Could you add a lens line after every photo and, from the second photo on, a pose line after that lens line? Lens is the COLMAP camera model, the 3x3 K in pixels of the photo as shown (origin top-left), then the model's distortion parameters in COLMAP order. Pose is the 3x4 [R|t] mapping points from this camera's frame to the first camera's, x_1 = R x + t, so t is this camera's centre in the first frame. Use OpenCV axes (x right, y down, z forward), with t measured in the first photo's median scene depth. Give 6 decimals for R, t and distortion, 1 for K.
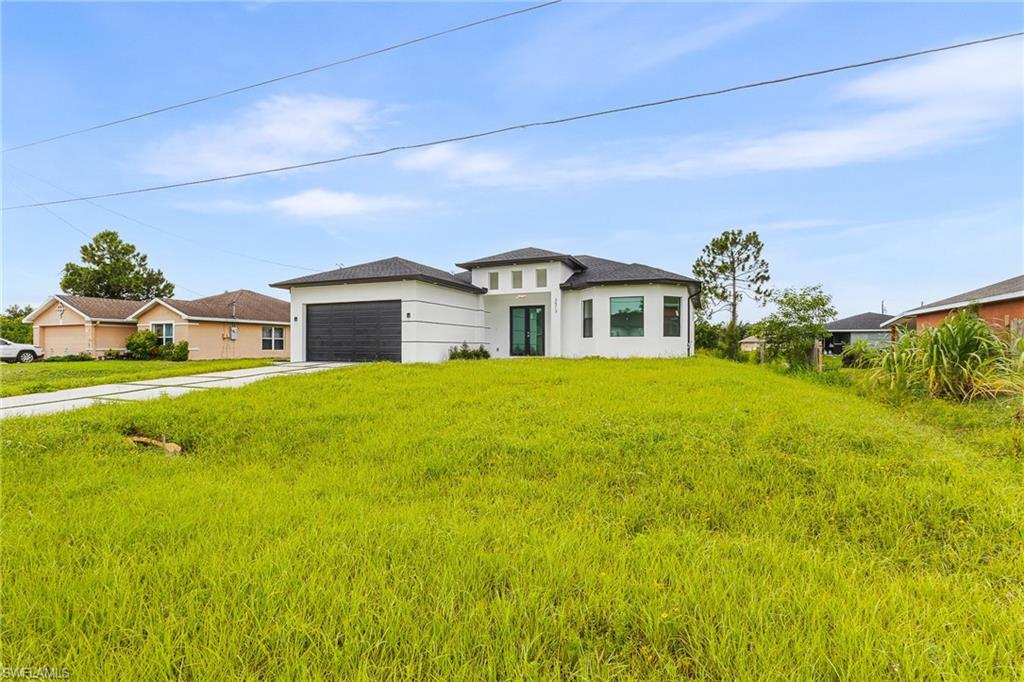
lens RADIAL K [[475.1, 0, 508.1], [0, 475.1, 344.2], [0, 0, 1]] dist [0.000880, 0.000635]
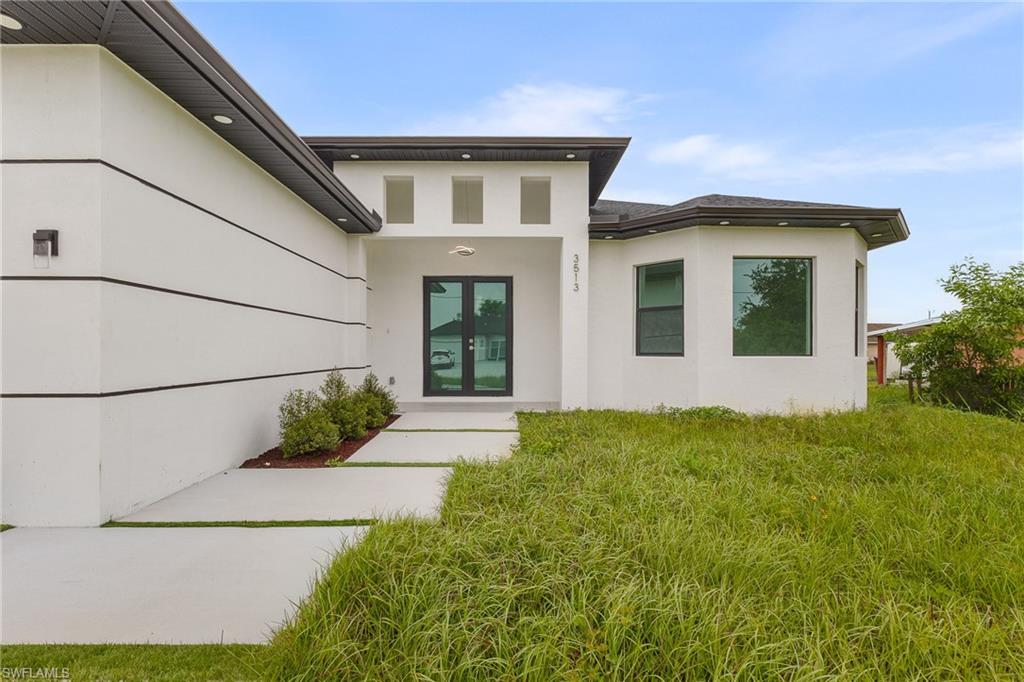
lens RADIAL K [[481.9, 0, 514.3], [0, 481.9, 350.3], [0, 0, 1]] dist [0.001897, 0.000430]
pose [[0.912768, 0.002793, 0.408469, -0.103823], [-0.005224, 0.999975, 0.004837, -0.018935], [-0.408445, -0.006549, 0.912760, 0.635811]]
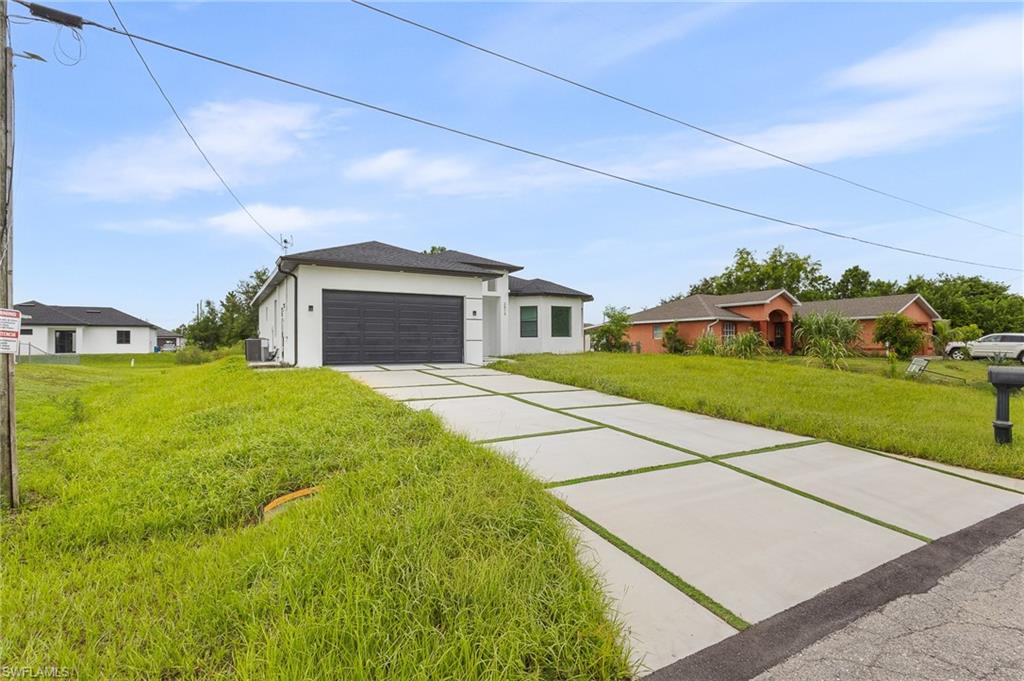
lens RADIAL K [[487.2, 0, 512.0], [0, 487.2, 340.5], [0, 0, 1]] dist [0.000733, 0.000205]
pose [[0.588289, 0.003080, 0.808645, -0.805024], [0.000195, 0.999992, -0.003950, -0.000741], [-0.808651, 0.002482, 0.588283, 0.288897]]
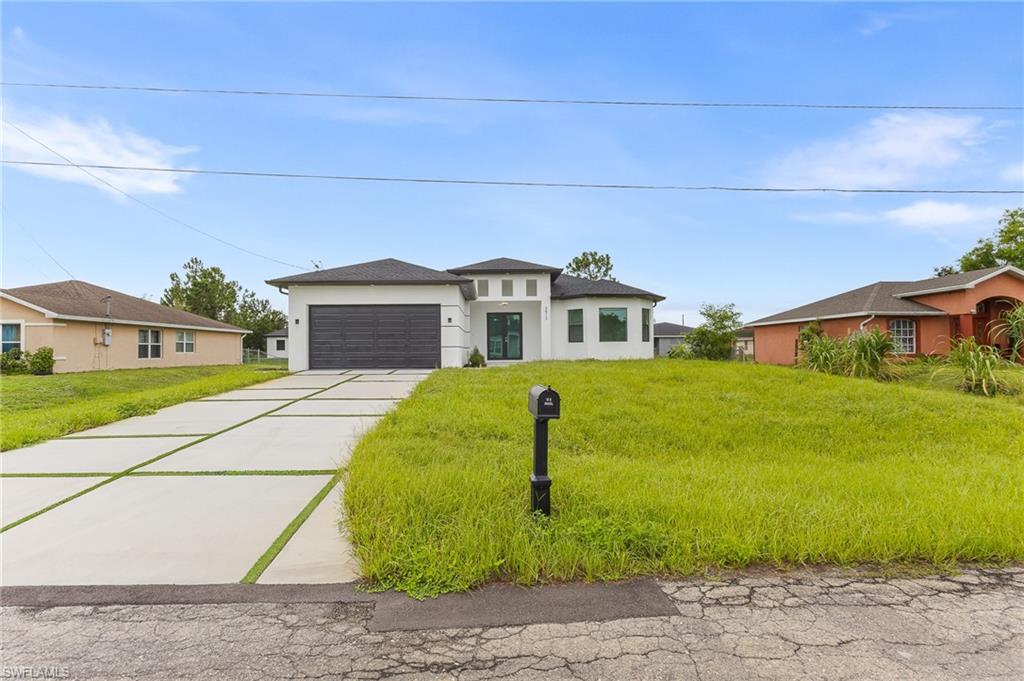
lens RADIAL K [[475.1, 0, 508.1], [0, 475.1, 343.7], [0, 0, 1]] dist [0.000880, 0.000635]
pose [[0.906538, -0.001672, 0.422121, -0.429857], [0.006392, 0.999932, -0.009767, -0.000936], [-0.422076, 0.011552, 0.906487, 0.037384]]
